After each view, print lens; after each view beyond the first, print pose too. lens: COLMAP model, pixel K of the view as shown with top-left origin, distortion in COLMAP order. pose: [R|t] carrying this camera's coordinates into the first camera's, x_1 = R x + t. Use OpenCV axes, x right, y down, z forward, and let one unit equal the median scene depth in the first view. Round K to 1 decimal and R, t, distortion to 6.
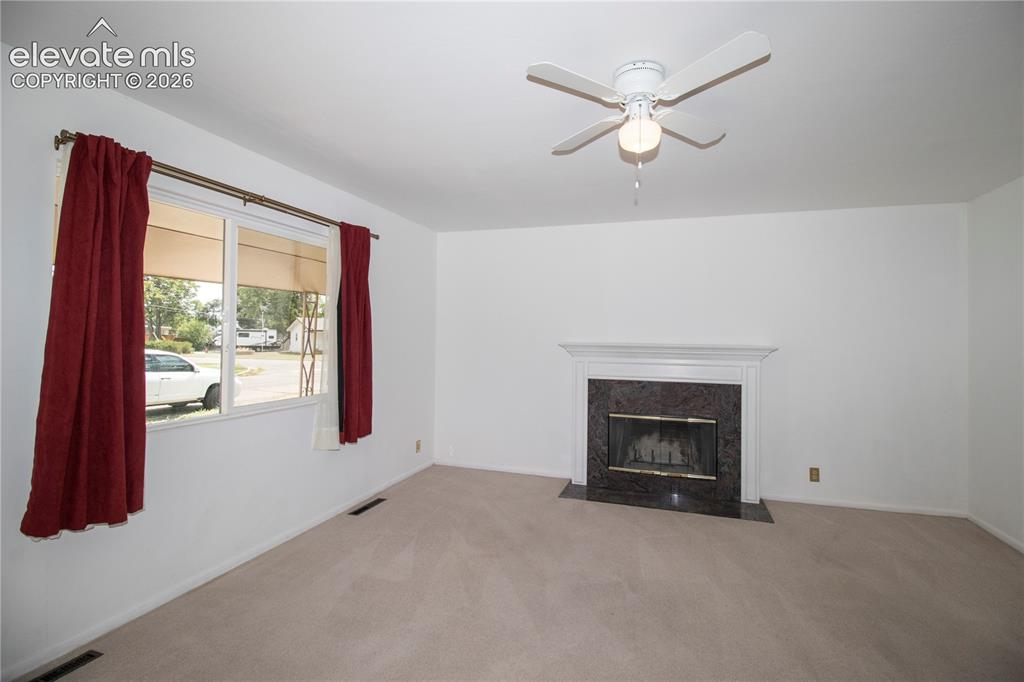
lens RADIAL K [[475.5, 0, 525.9], [0, 475.5, 329.0], [0, 0, 1]] dist [0.003352, -0.015251]
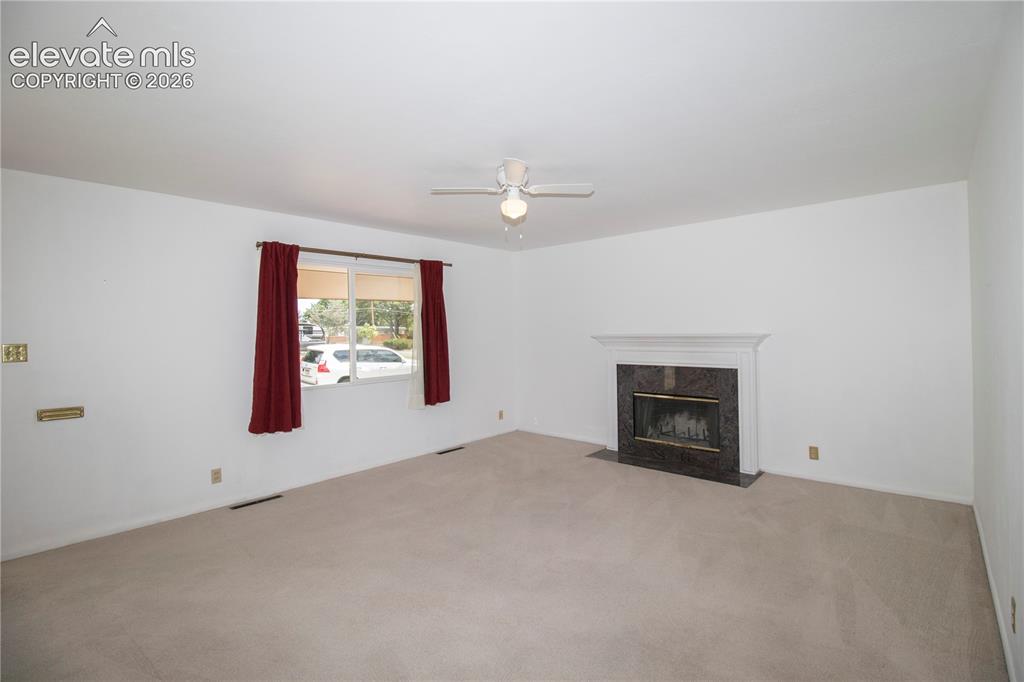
lens RADIAL K [[475.5, 0, 525.9], [0, 475.5, 329.0], [0, 0, 1]] dist [0.003352, -0.015251]
pose [[0.918839, -0.029384, -0.393536, 0.432993], [0.035902, 0.999313, 0.009212, -0.004979], [0.392995, -0.022593, 0.919263, -0.226132]]
